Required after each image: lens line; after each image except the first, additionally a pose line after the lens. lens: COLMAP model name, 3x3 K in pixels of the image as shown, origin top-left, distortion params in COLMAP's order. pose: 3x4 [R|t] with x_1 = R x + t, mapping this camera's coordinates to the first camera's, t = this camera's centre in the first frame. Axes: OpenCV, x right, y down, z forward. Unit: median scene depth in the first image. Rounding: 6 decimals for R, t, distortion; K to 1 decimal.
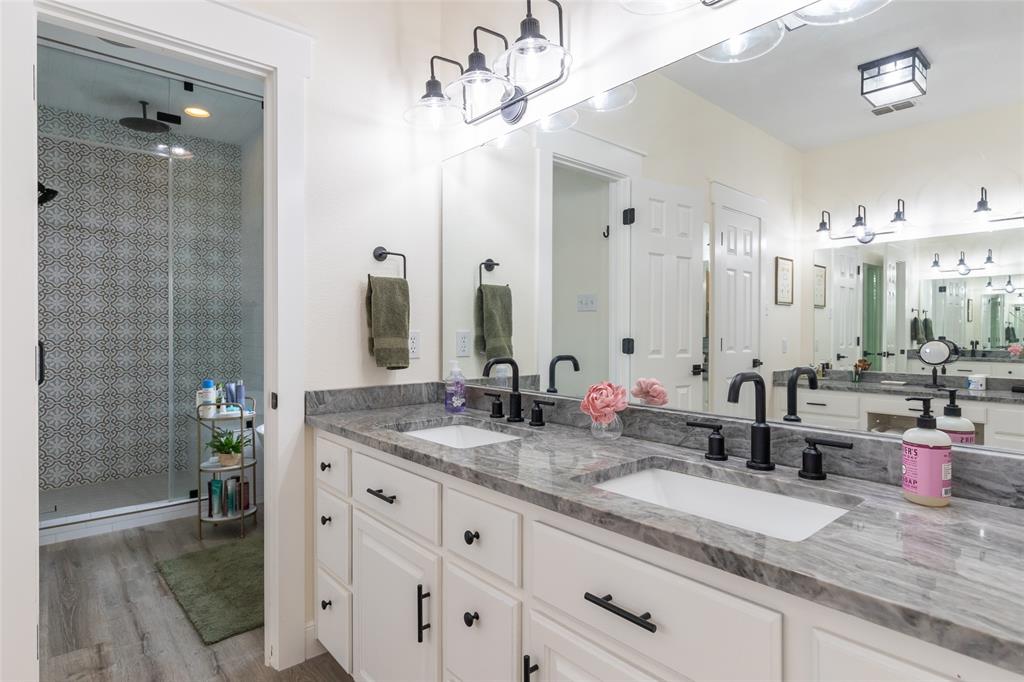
lens RADIAL K [[544.1, 0, 515.2], [0, 544.1, 331.9], [0, 0, 1]] dist [0.005071, -0.002254]
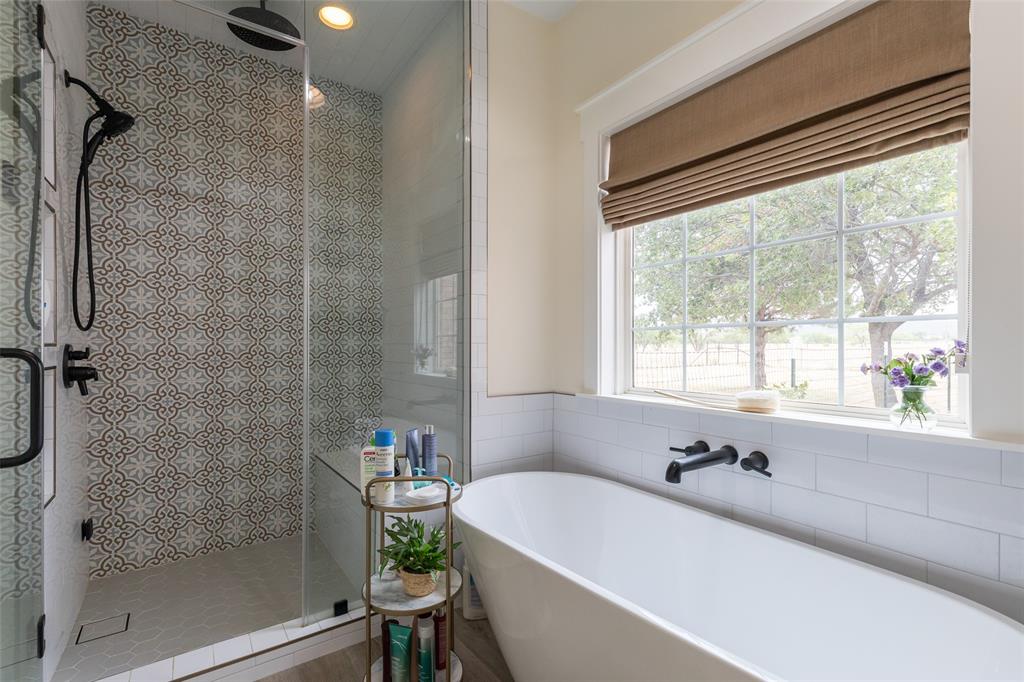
lens RADIAL K [[462.8, 0, 513.5], [0, 462.8, 344.4], [0, 0, 1]] dist [0.004705, 0.001006]
pose [[0.996294, -0.001859, -0.085994, -0.307756], [0.001122, 0.999962, -0.008620, 0.008758], [0.086007, 0.008491, 0.996258, 0.437414]]
